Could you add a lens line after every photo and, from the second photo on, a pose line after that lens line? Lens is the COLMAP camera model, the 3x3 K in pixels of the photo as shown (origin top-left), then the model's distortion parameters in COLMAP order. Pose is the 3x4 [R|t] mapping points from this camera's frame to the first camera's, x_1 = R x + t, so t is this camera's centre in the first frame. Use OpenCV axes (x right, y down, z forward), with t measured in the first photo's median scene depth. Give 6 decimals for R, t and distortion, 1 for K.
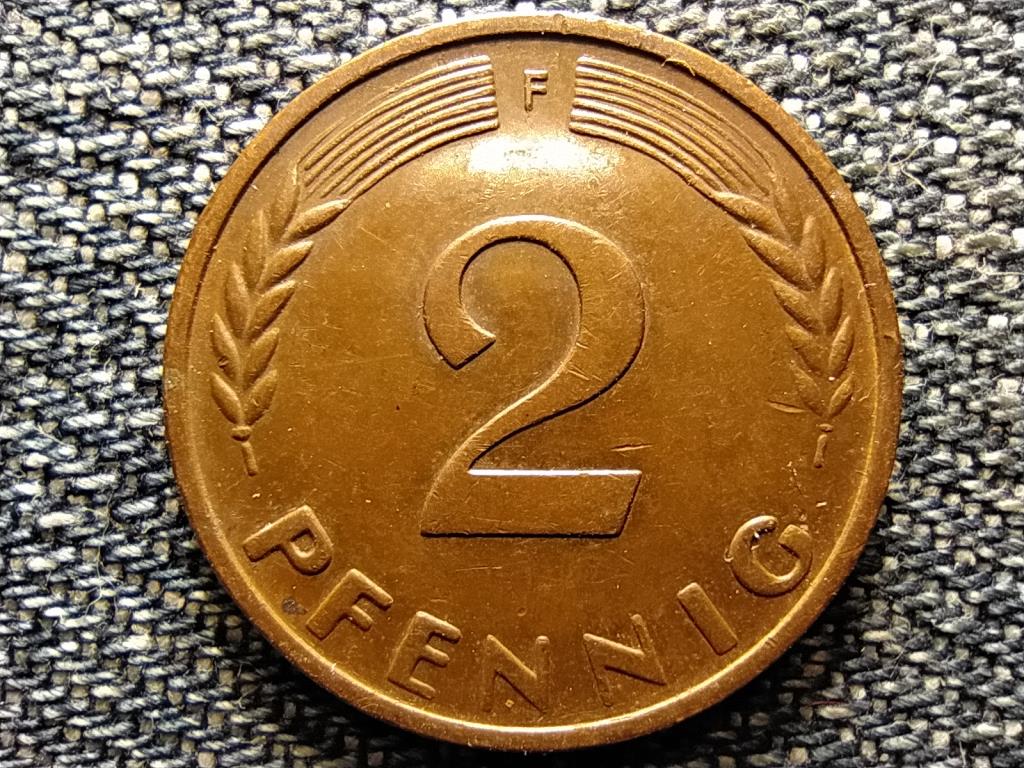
lens RADIAL K [[765.3, 0, 543.1], [0, 765.3, 375.9], [0, 0, 1]] dist [0.044158, -0.063268]
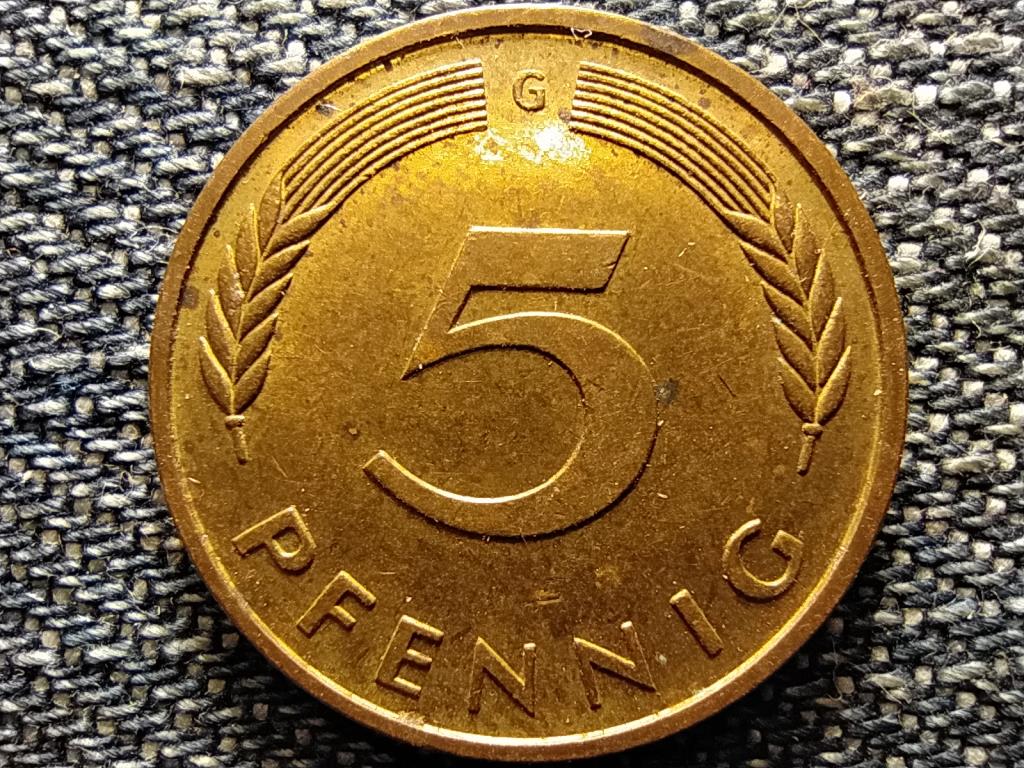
lens RADIAL K [[765.3, 0, 537.2], [0, 765.3, 375.0], [0, 0, 1]] dist [0.044158, -0.063268]
pose [[0.999915, 0.012964, 0.001017, 0.150298], [-0.012952, 0.999849, -0.011578, 0.181482], [-0.001167, 0.011564, 0.999932, 0.059882]]
